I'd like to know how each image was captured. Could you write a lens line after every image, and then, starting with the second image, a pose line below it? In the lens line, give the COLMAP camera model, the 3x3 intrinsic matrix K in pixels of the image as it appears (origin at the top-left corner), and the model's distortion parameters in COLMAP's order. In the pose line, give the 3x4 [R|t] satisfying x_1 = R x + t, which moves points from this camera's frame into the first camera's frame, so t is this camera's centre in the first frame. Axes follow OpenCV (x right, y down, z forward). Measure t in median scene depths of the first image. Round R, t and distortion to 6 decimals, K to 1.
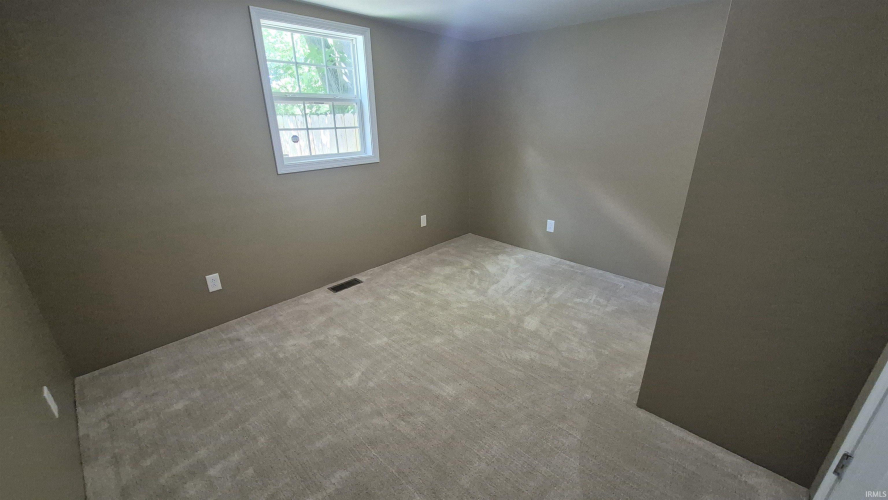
lens RADIAL K [[348.2, 0, 441.9], [0, 348.2, 248.7], [0, 0, 1]] dist [0.001496, -0.000507]
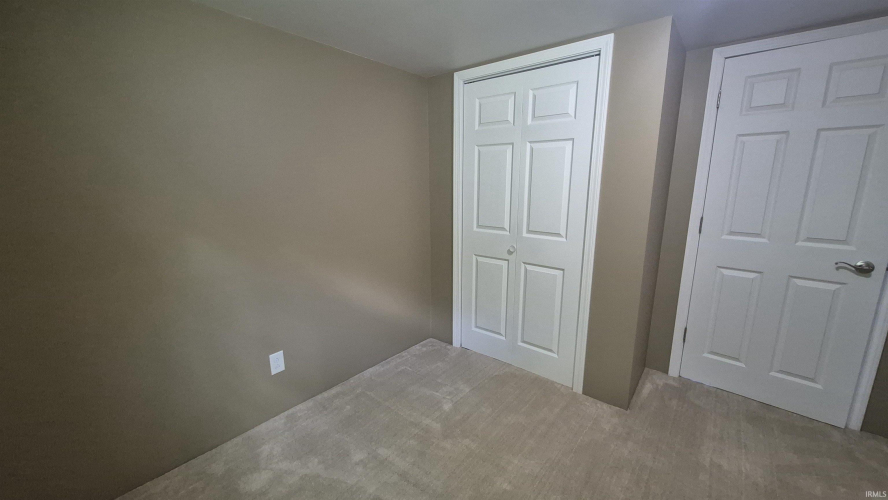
lens RADIAL K [[348.2, 0, 441.9], [0, 348.2, 248.7], [0, 0, 1]] dist [0.001496, -0.000507]
pose [[-0.082709, -0.185462, 0.979165, -0.232517], [0.354047, 0.912968, 0.202830, -0.265859], [-0.931563, 0.363446, -0.009849, 0.740544]]
